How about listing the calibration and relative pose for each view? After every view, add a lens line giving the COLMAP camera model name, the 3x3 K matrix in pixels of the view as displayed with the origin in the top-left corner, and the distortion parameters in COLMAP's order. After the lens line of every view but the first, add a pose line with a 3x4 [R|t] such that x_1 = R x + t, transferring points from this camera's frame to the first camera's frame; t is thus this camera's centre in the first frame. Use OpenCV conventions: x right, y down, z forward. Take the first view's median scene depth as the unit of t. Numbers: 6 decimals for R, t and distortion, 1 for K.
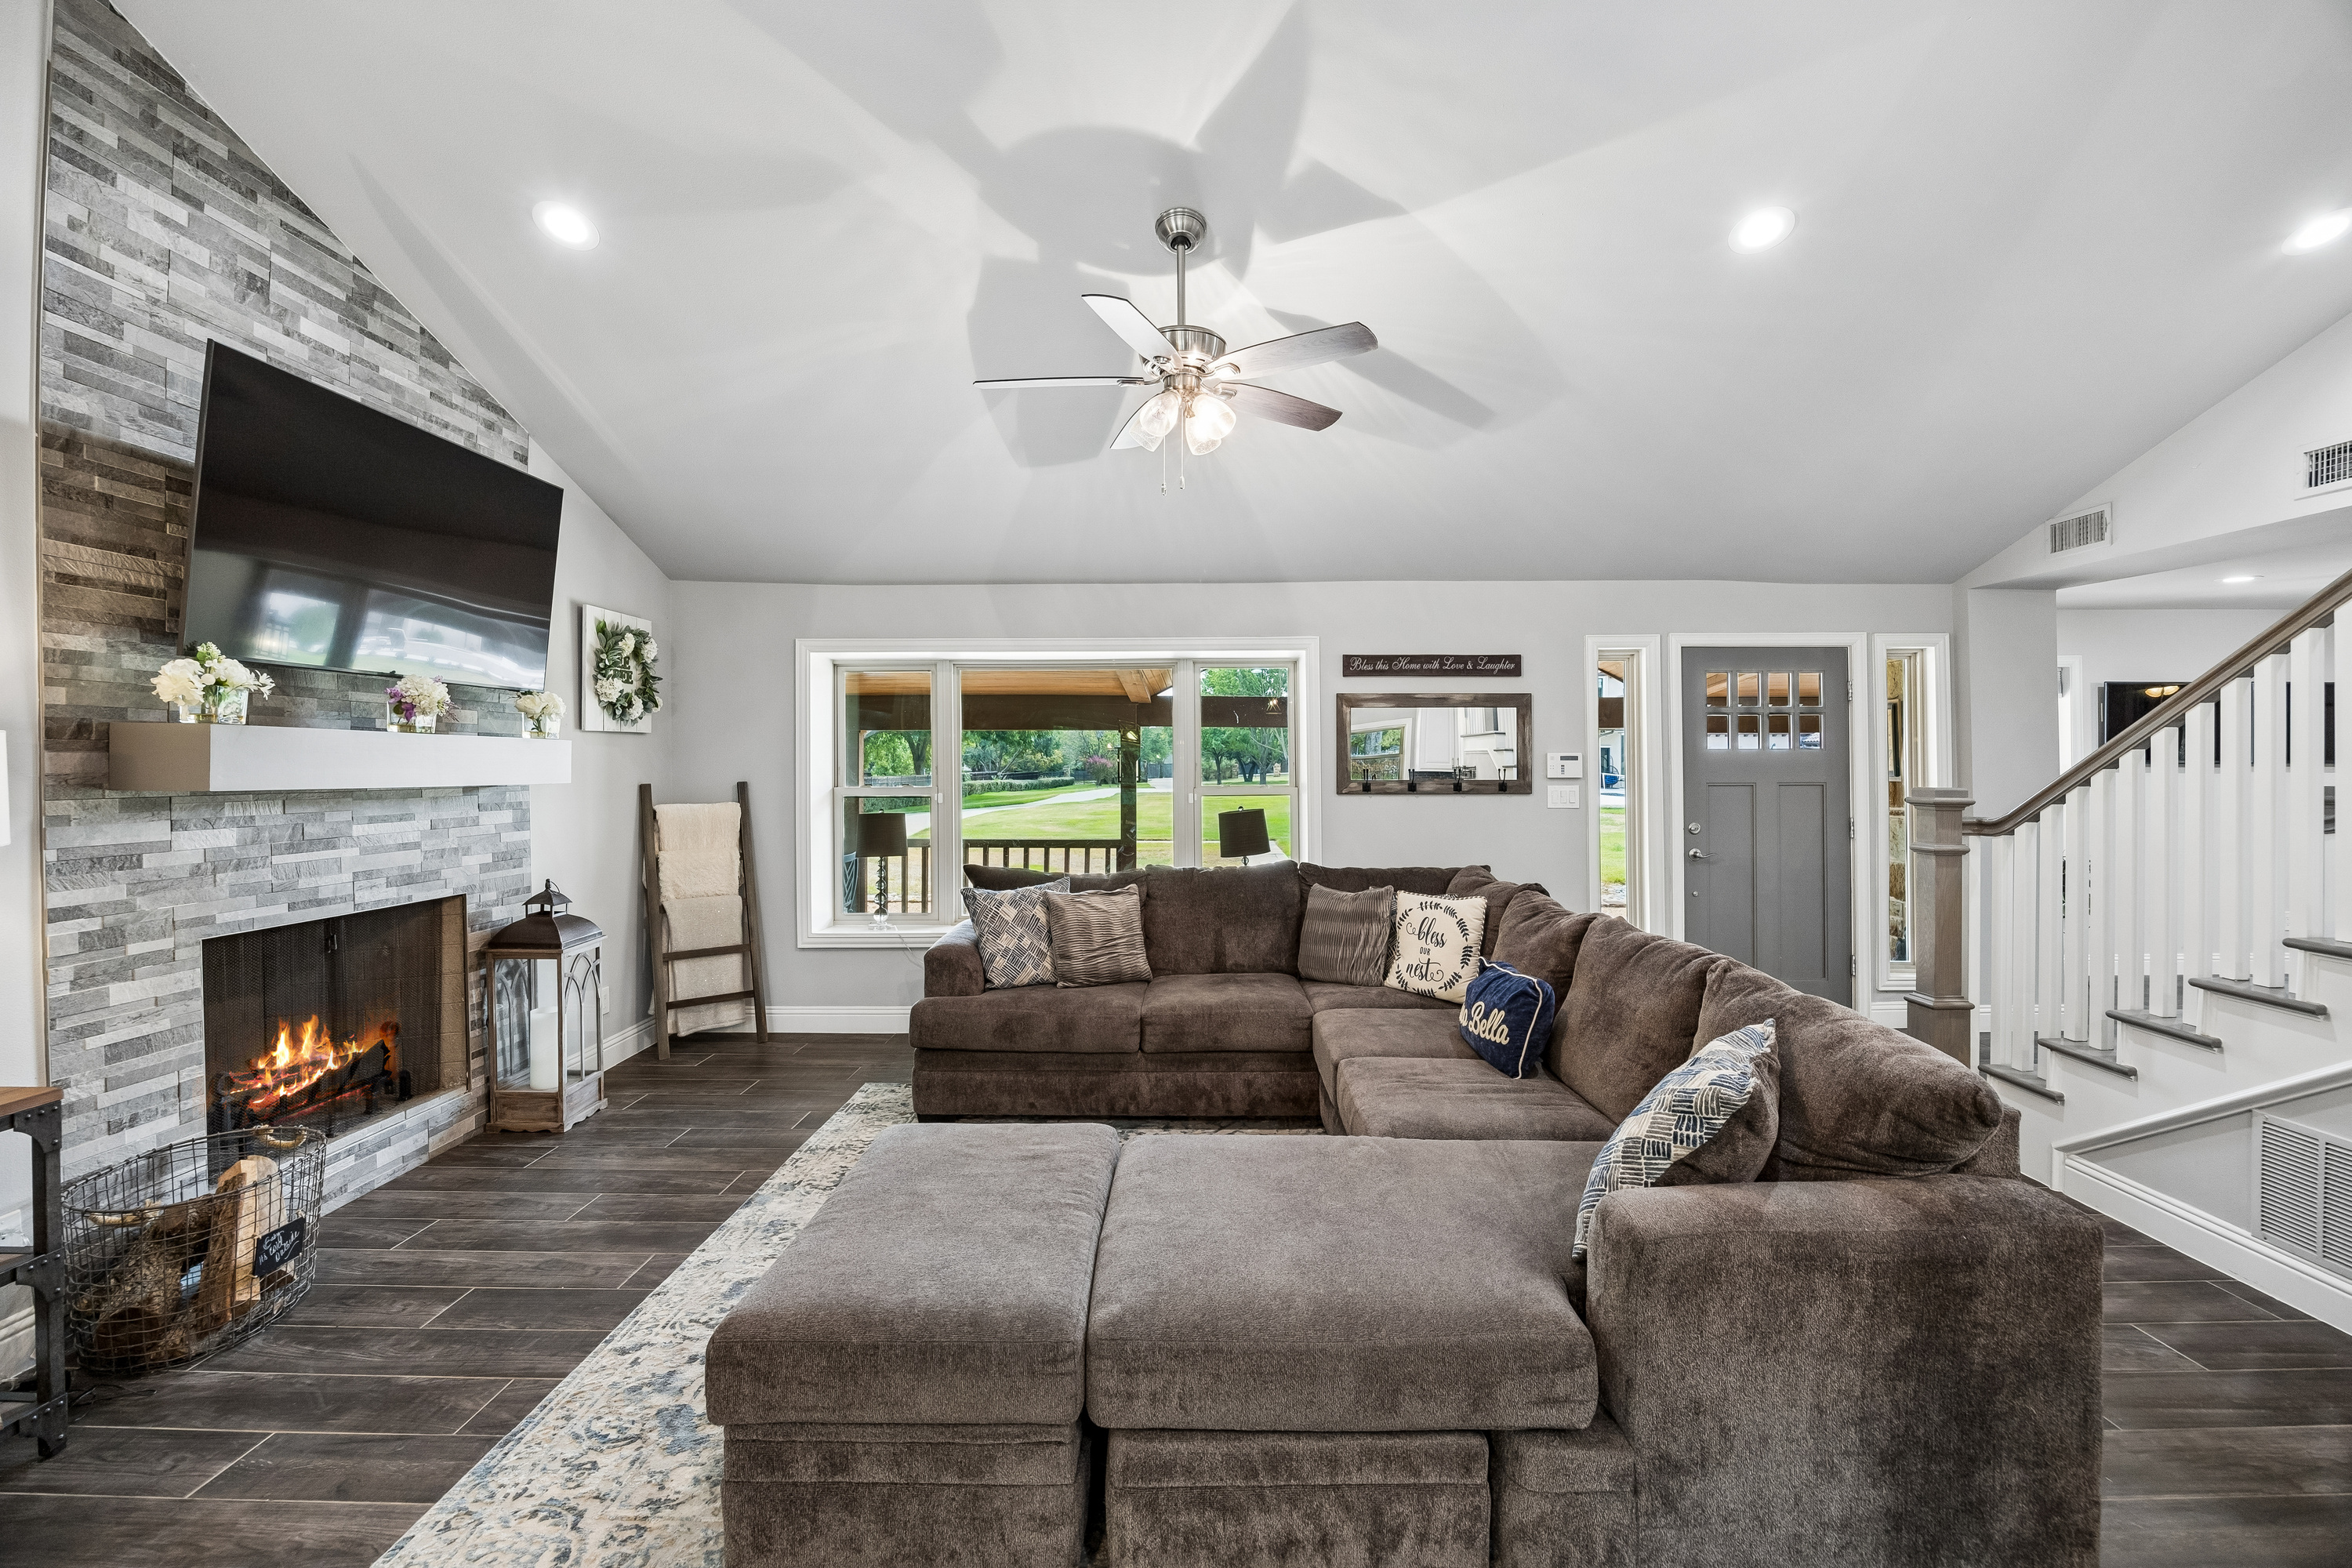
lens RADIAL K [[1011.0, 0, 1190.6], [0, 1011.0, 764.3], [0, 0, 1]] dist [-0.019531, 0.001201]
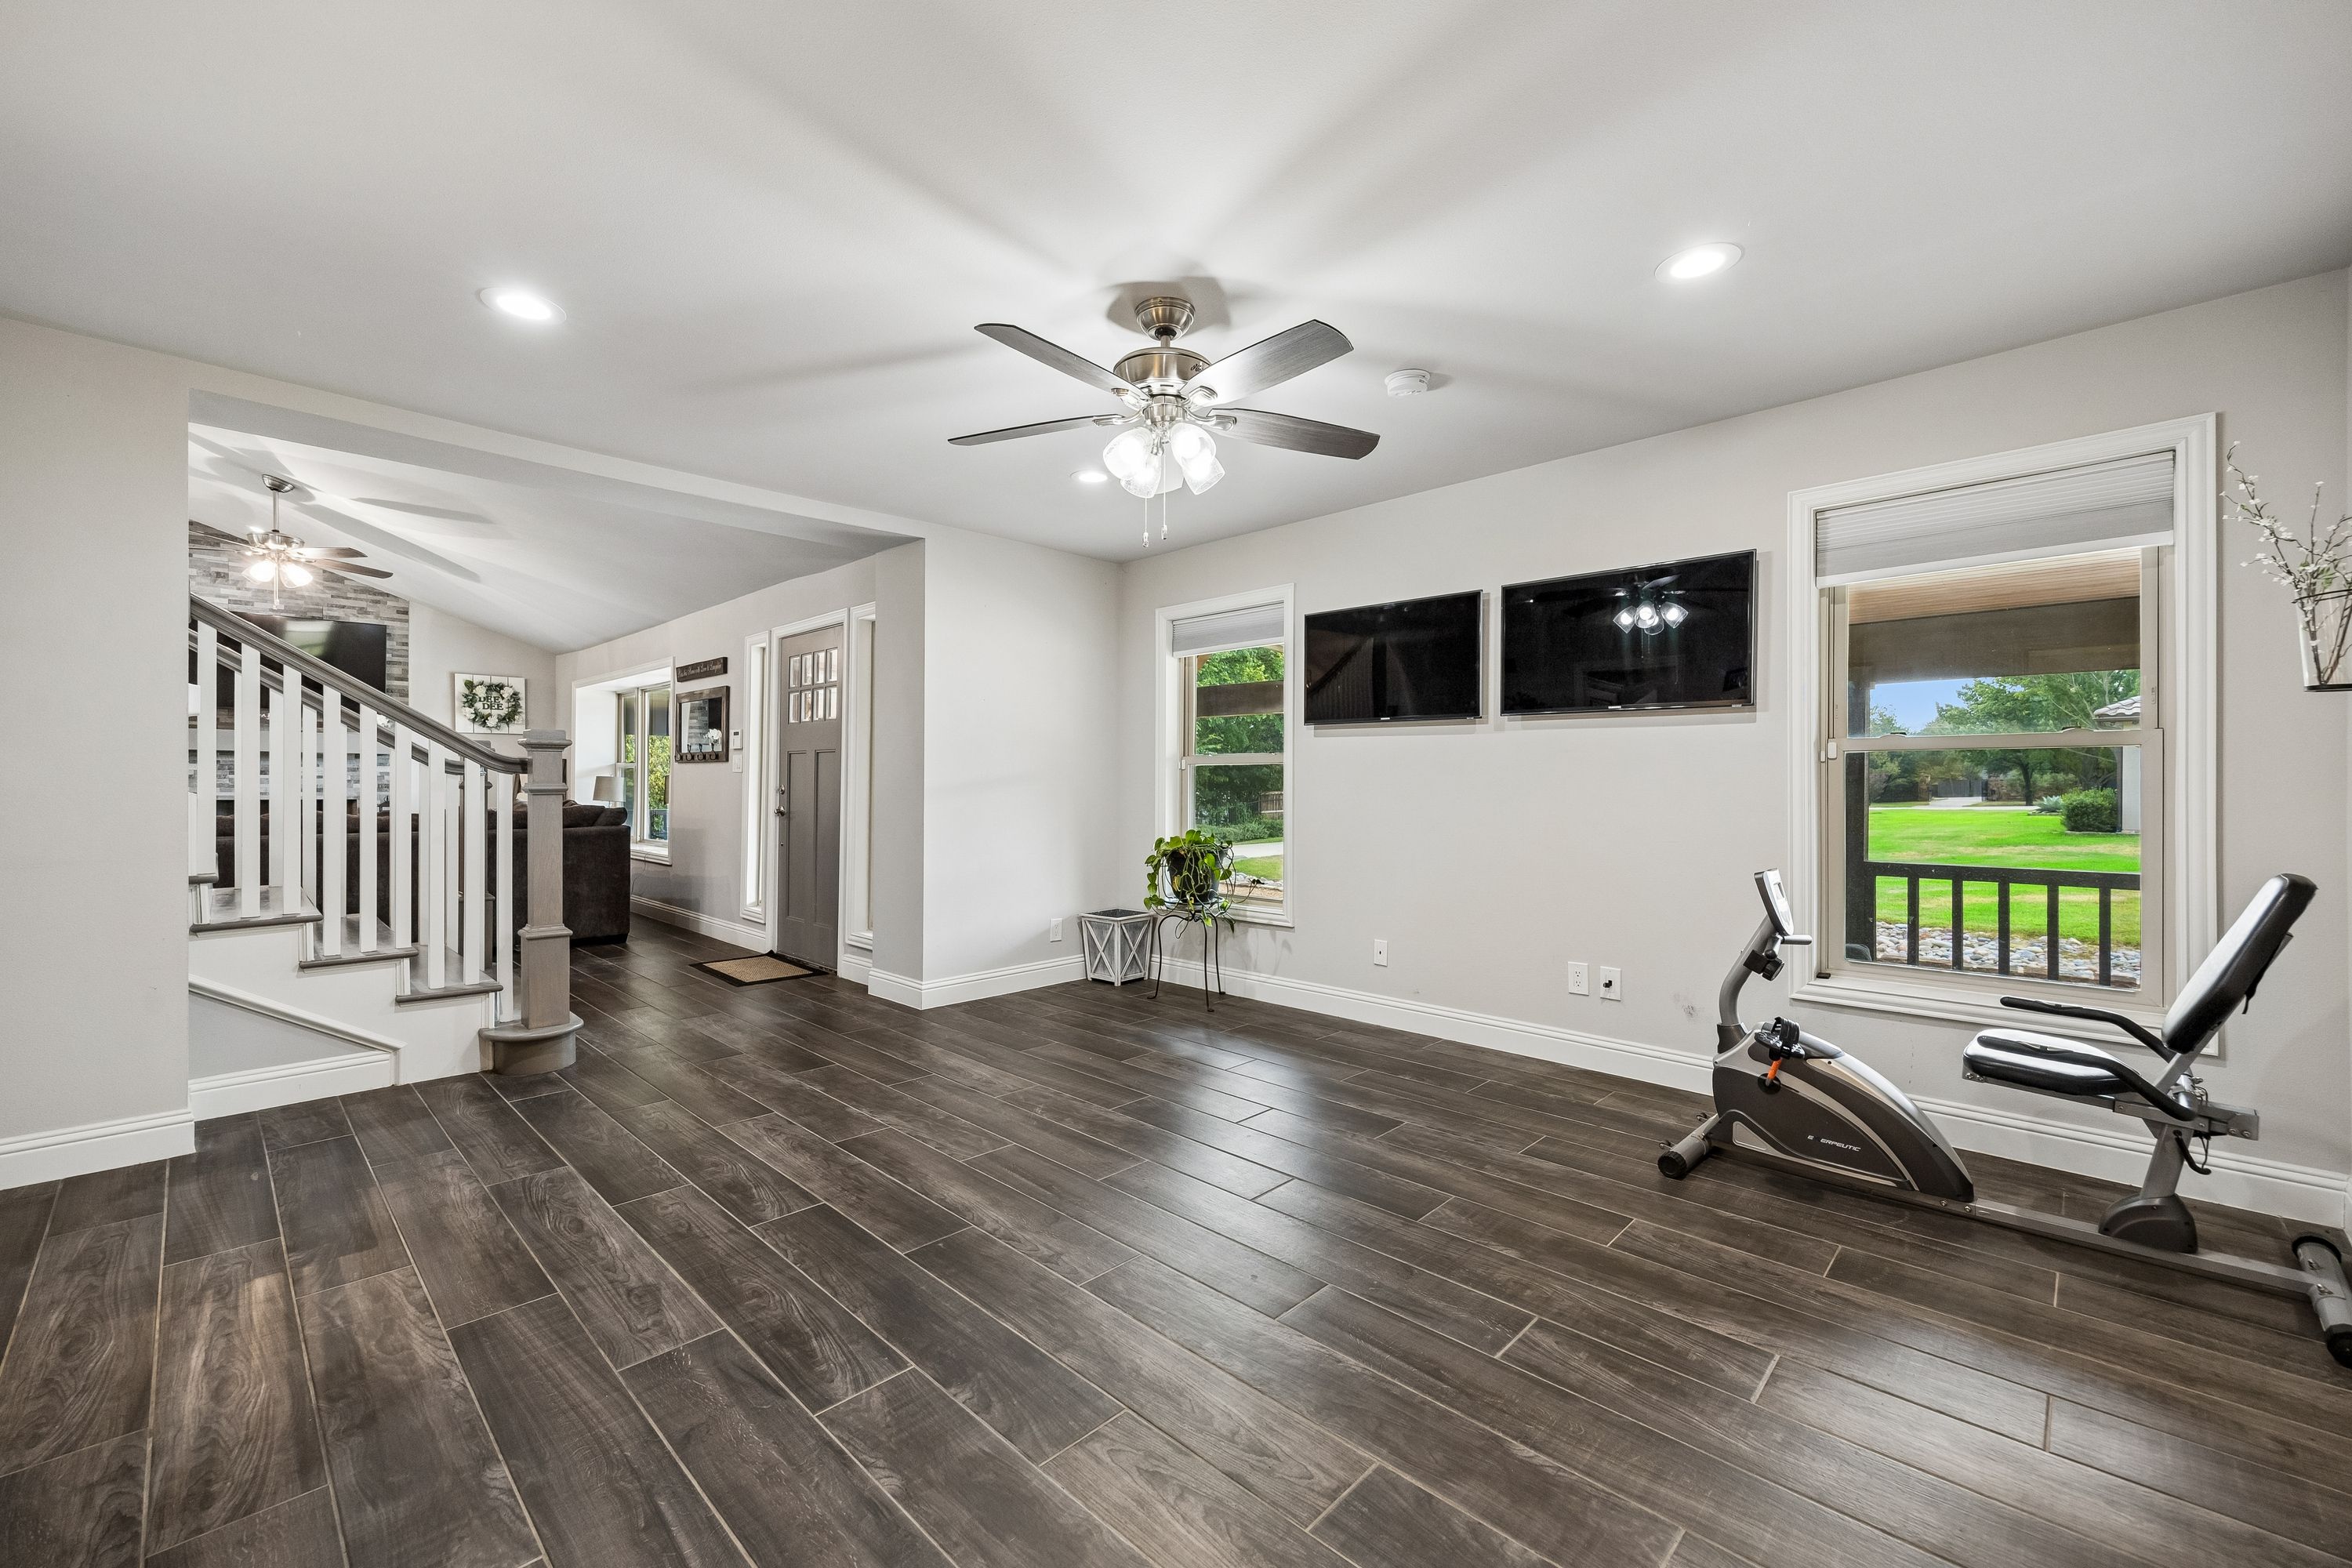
lens RADIAL K [[883.5, 0, 1169.2], [0, 883.5, 779.5], [0, 0, 1]] dist [-0.003543, -0.000239]
pose [[0.741367, 0.005515, -0.671078, 2.743012], [-0.005656, 0.999982, 0.001970, 0.083705], [0.671076, 0.002335, 0.741385, 0.948944]]
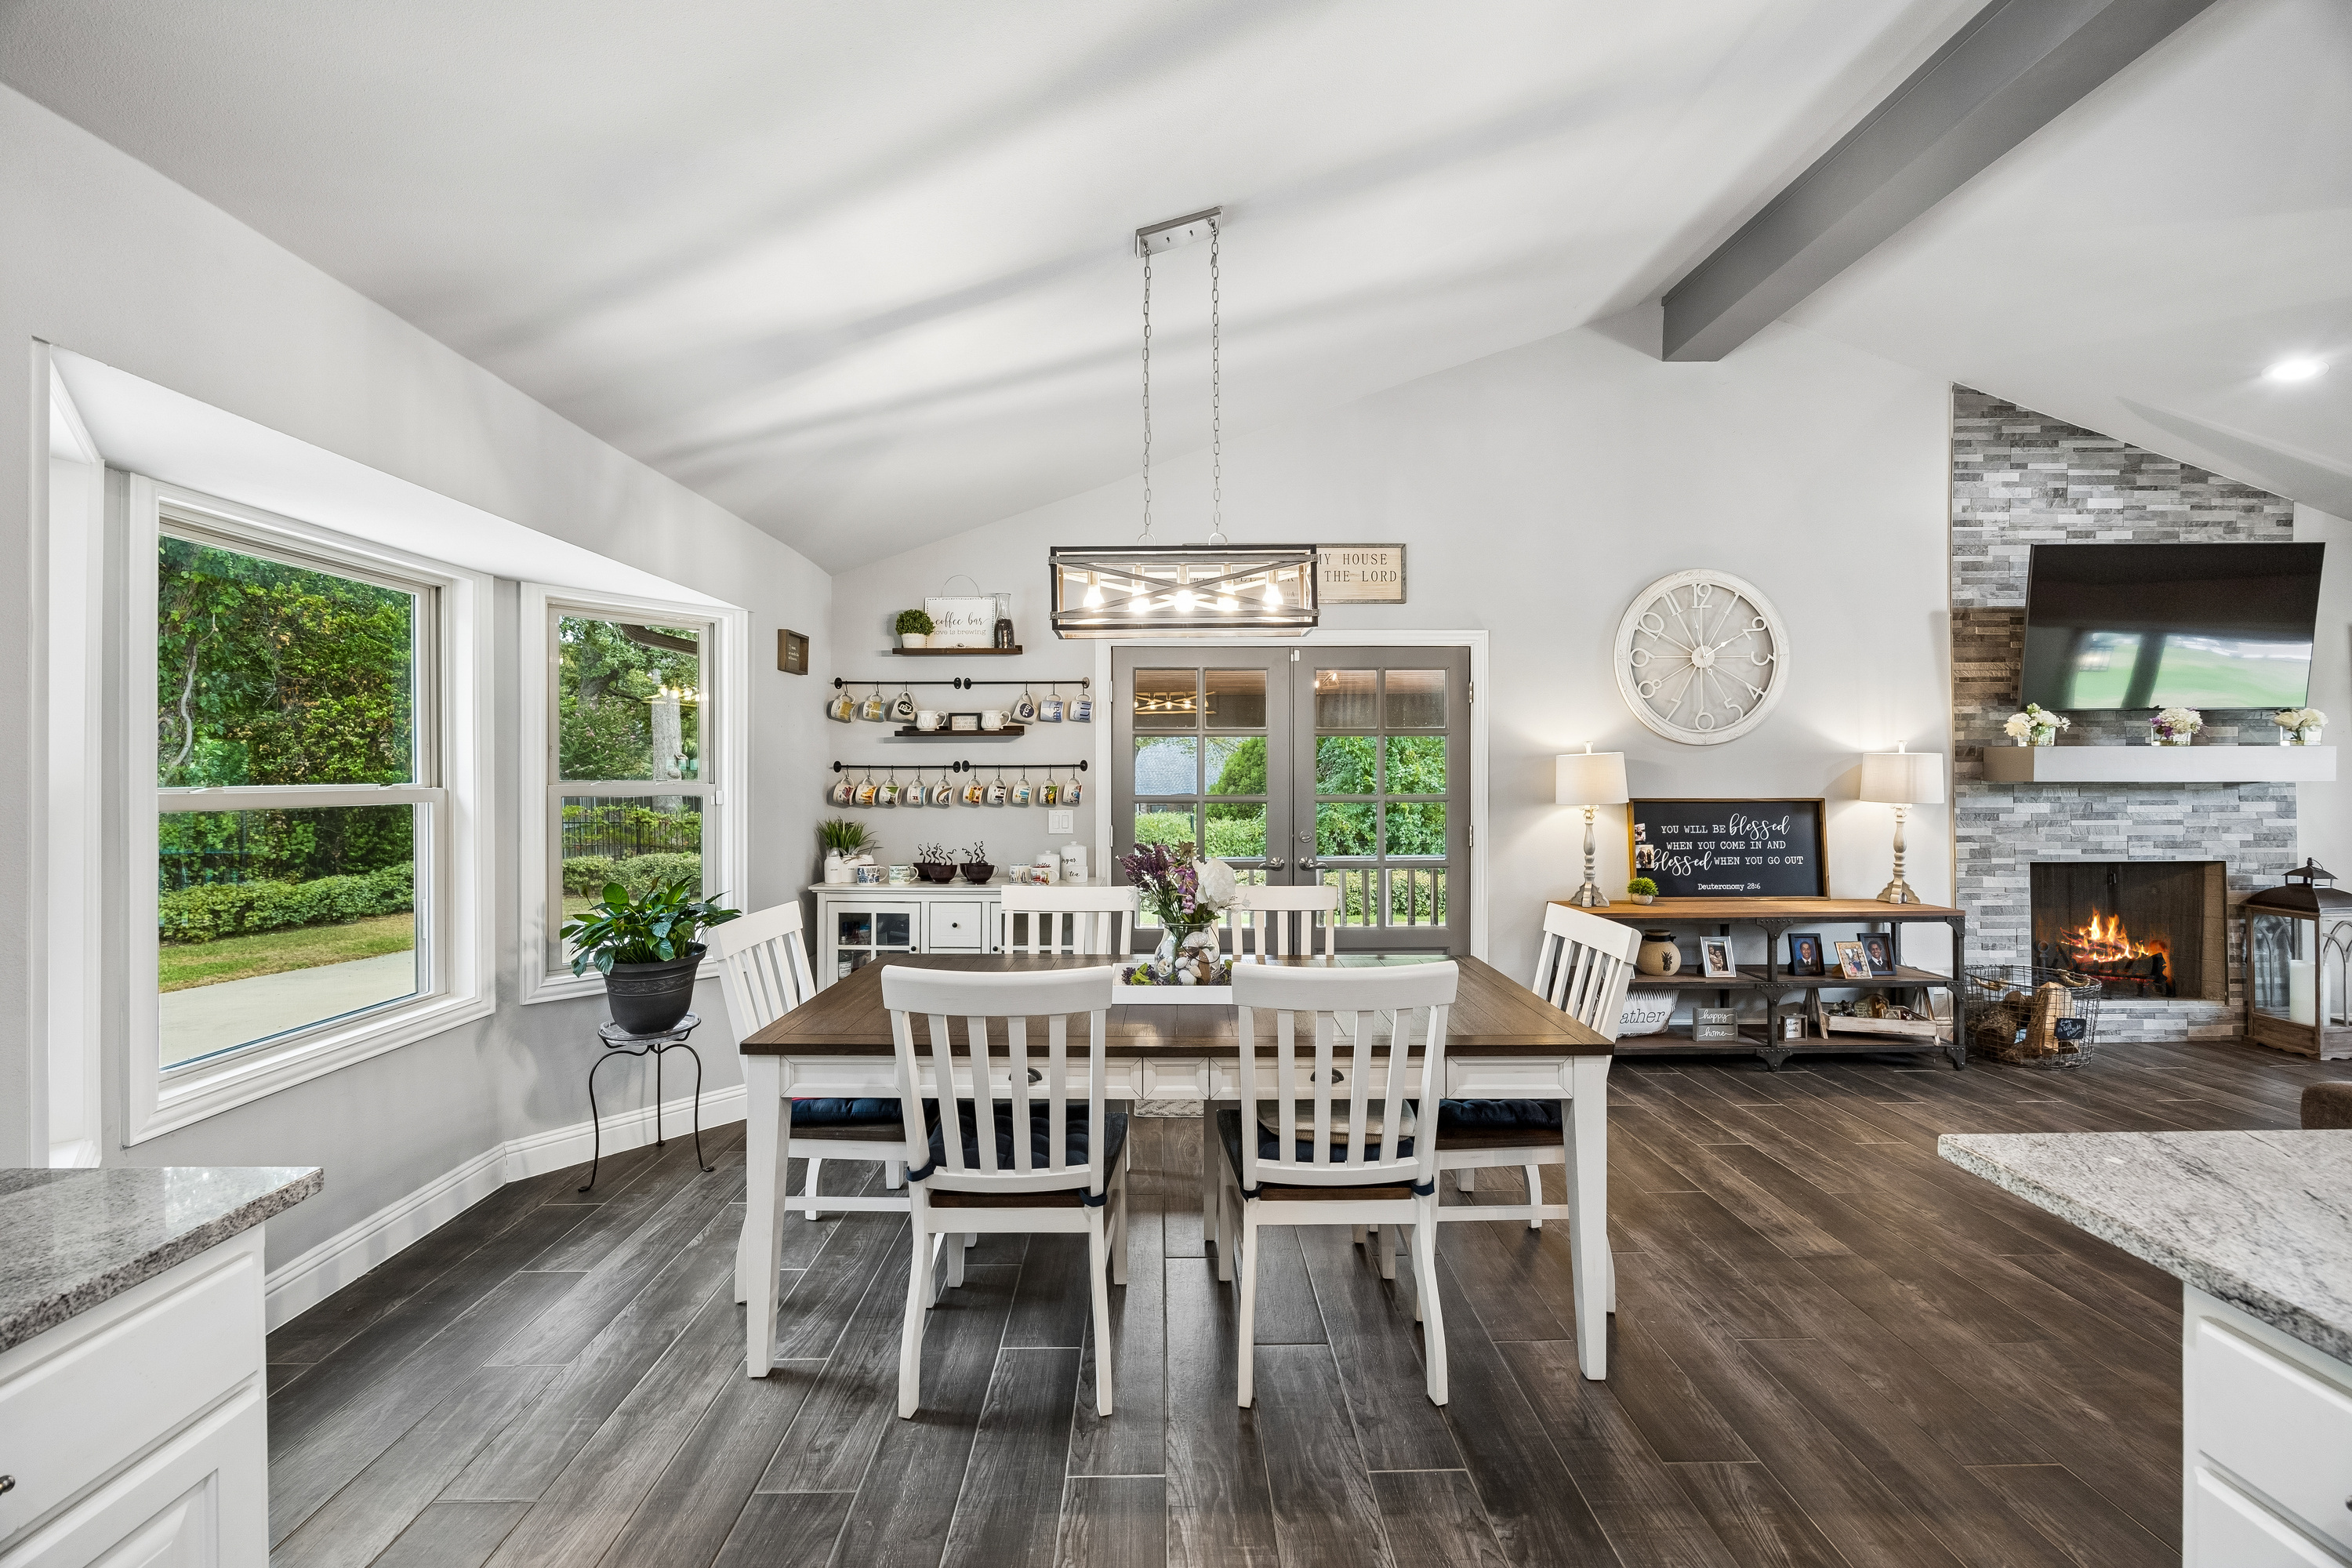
lens RADIAL K [[883.5, 0, 1175.9], [0, 883.5, 778.6], [0, 0, 1]] dist [-0.003543, -0.000239]
pose [[0.011984, 0.006194, -0.999909, 0.586316], [0.006313, 0.999960, 0.006270, 0.000150], [0.999908, -0.006387, 0.011944, -0.573530]]
